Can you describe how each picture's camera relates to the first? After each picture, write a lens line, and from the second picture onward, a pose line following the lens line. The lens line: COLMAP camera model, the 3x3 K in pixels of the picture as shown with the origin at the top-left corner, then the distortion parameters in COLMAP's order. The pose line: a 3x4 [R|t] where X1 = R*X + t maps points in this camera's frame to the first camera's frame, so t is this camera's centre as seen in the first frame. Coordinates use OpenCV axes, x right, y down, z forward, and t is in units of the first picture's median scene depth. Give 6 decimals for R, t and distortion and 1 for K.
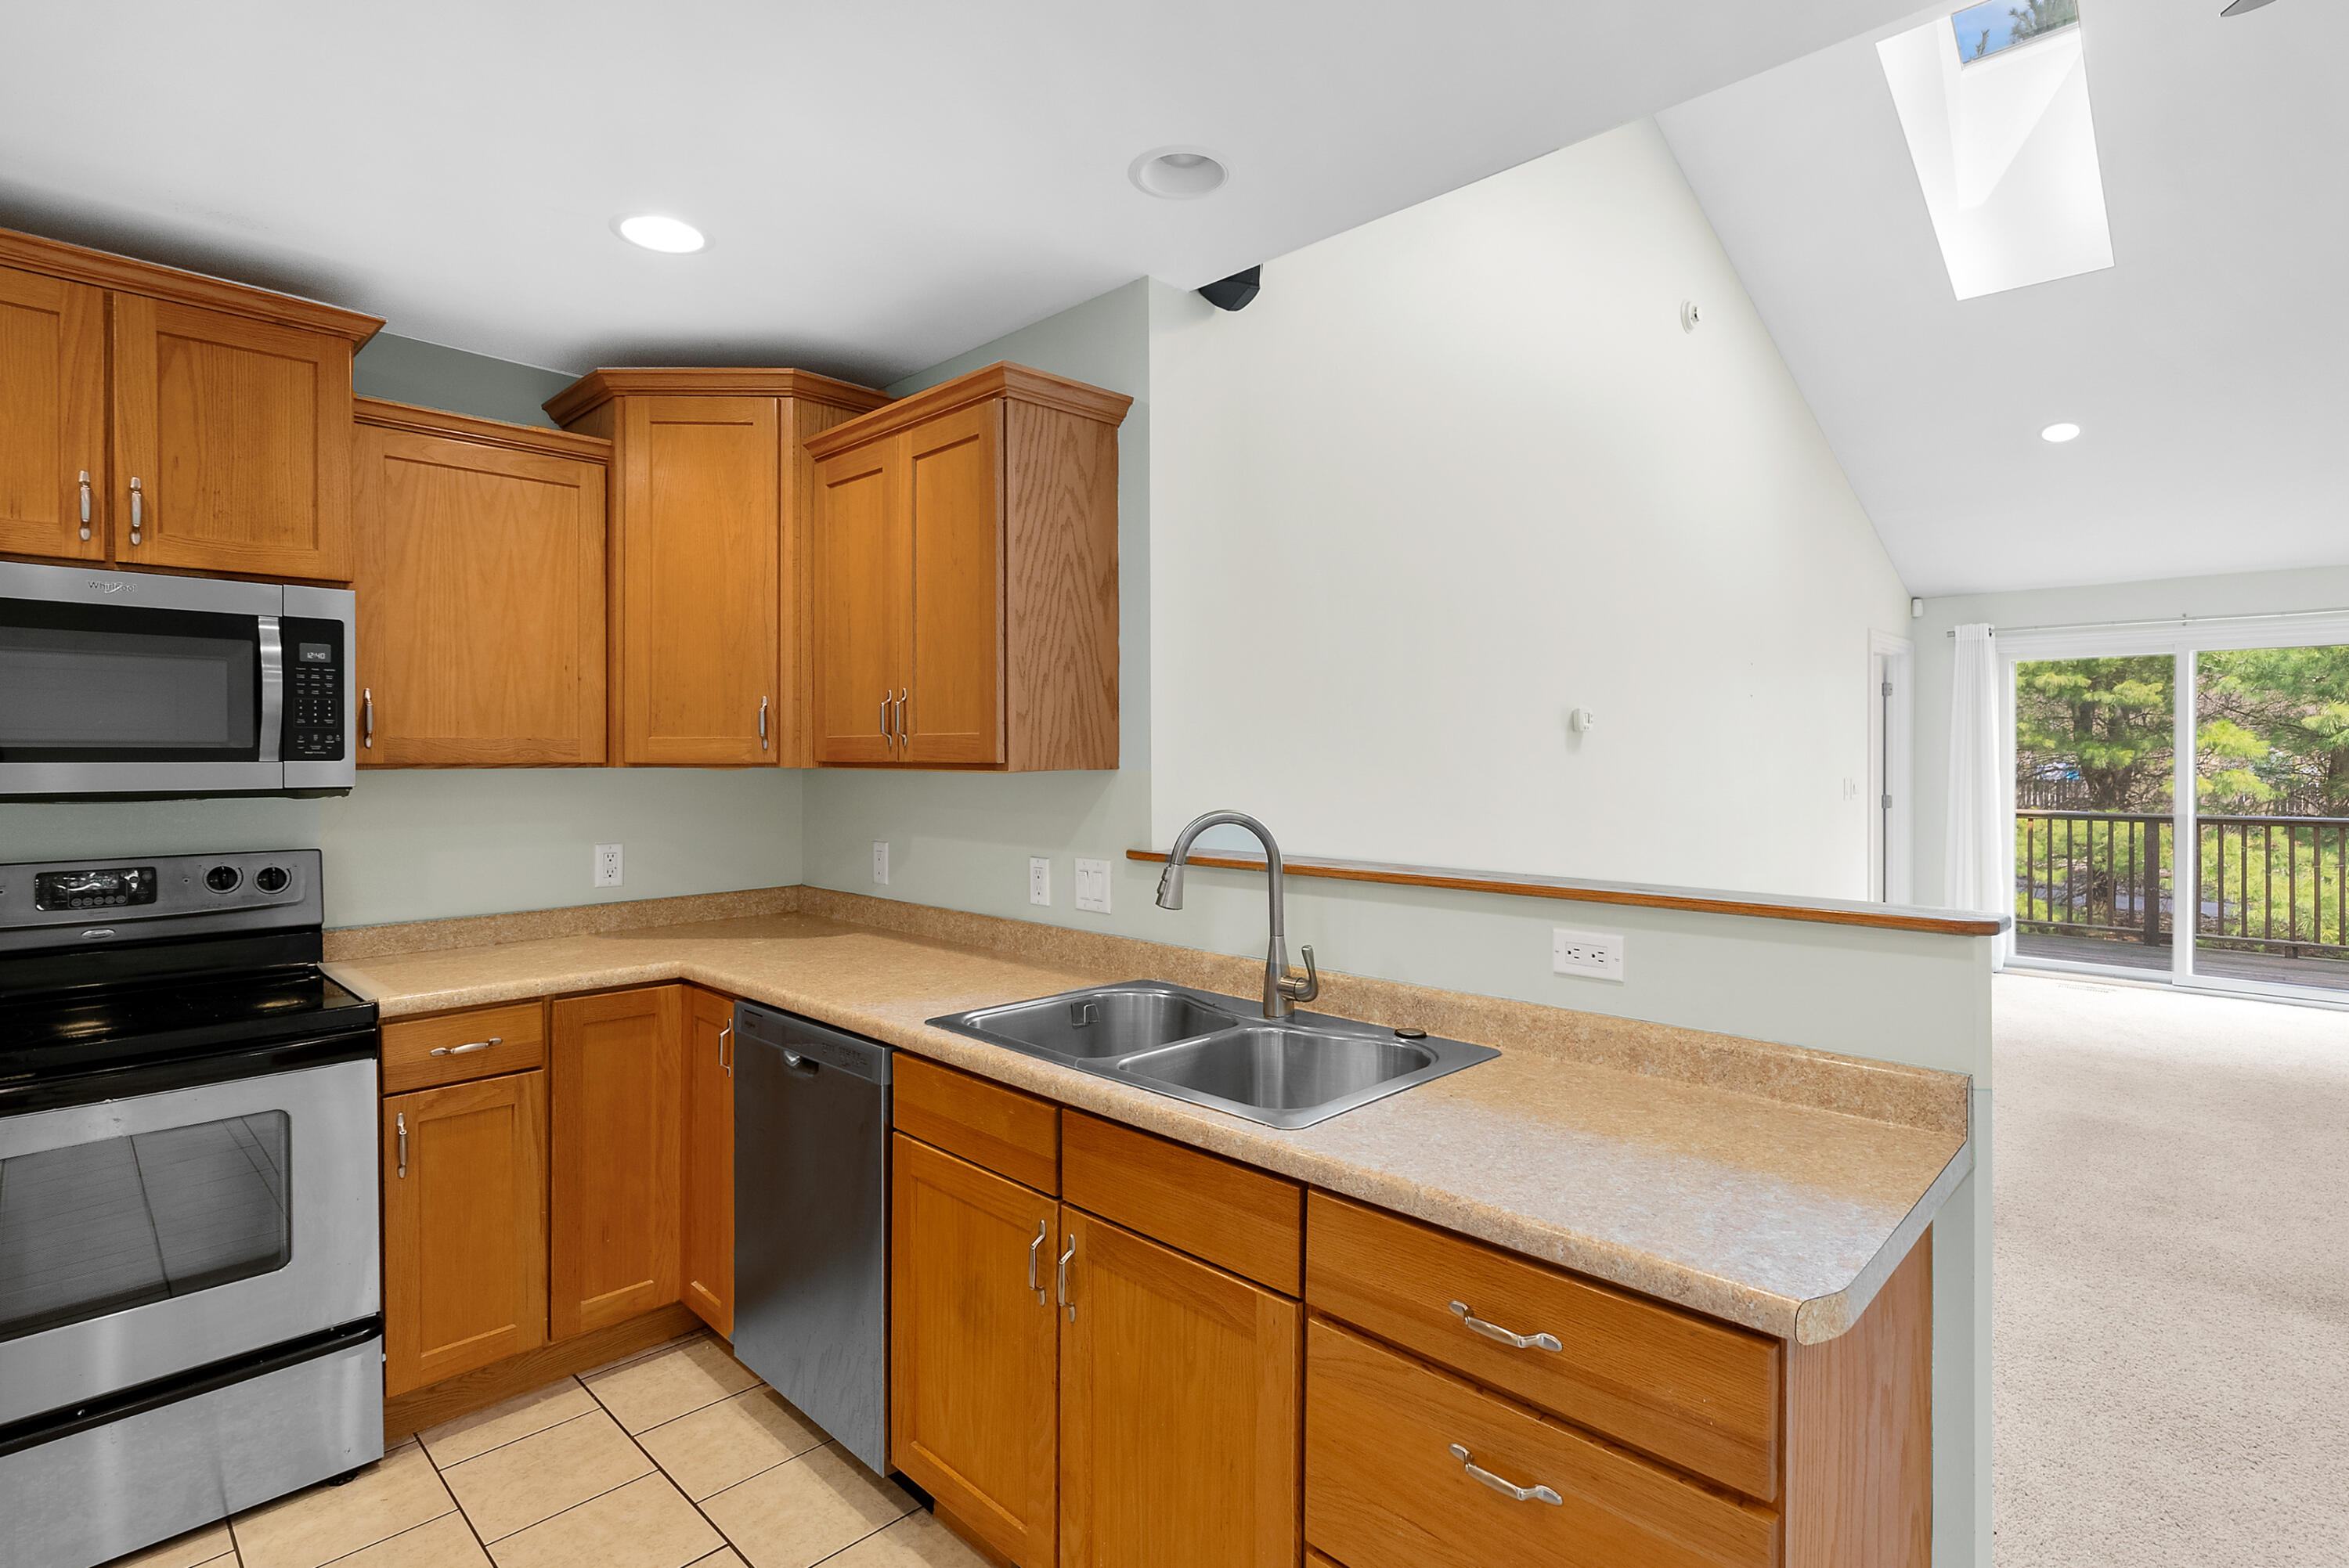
lens RADIAL K [[1144.7, 0, 1155.1], [0, 1144.7, 759.5], [0, 0, 1]] dist [-0.002186, -0.000426]
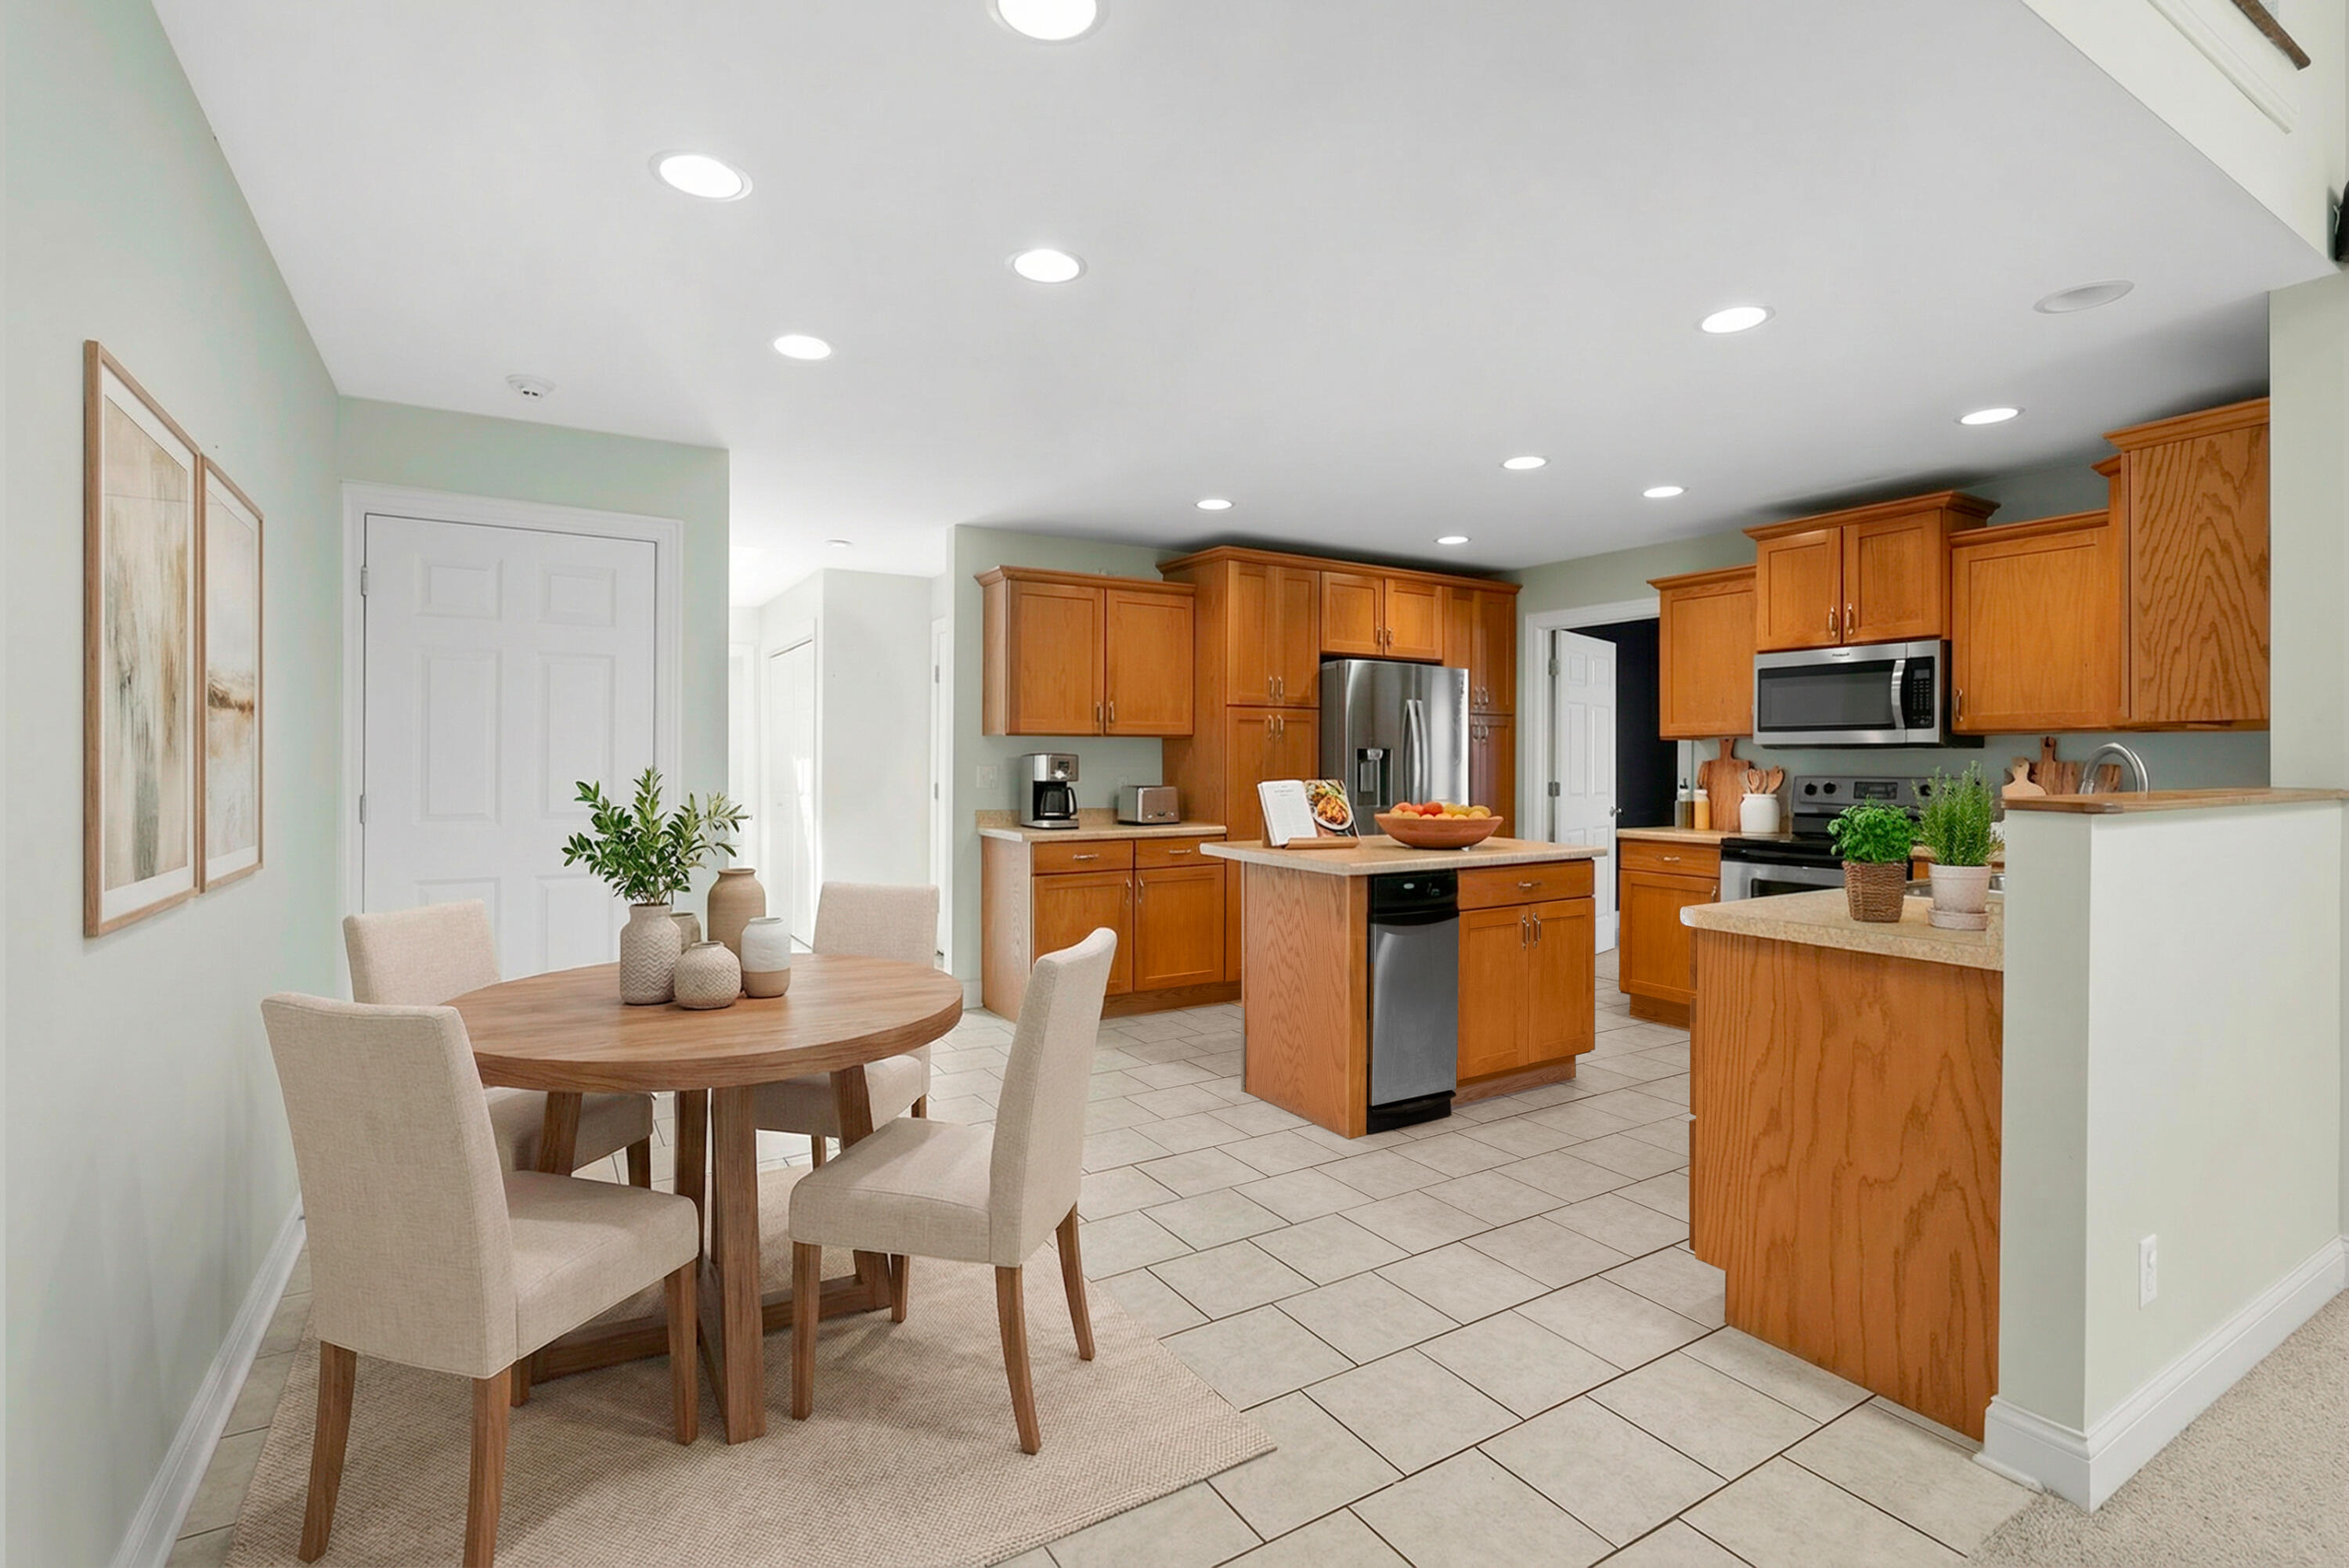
lens RADIAL K [[1074.7, 0, 1173.9], [0, 1074.7, 763.4], [0, 0, 1]] dist [-0.003596, -0.000898]
pose [[-0.239280, 0.003443, -0.970945, 1.324245], [-0.006072, 0.999969, 0.005042, 0.057279], [0.970932, 0.007102, -0.239252, 0.185186]]
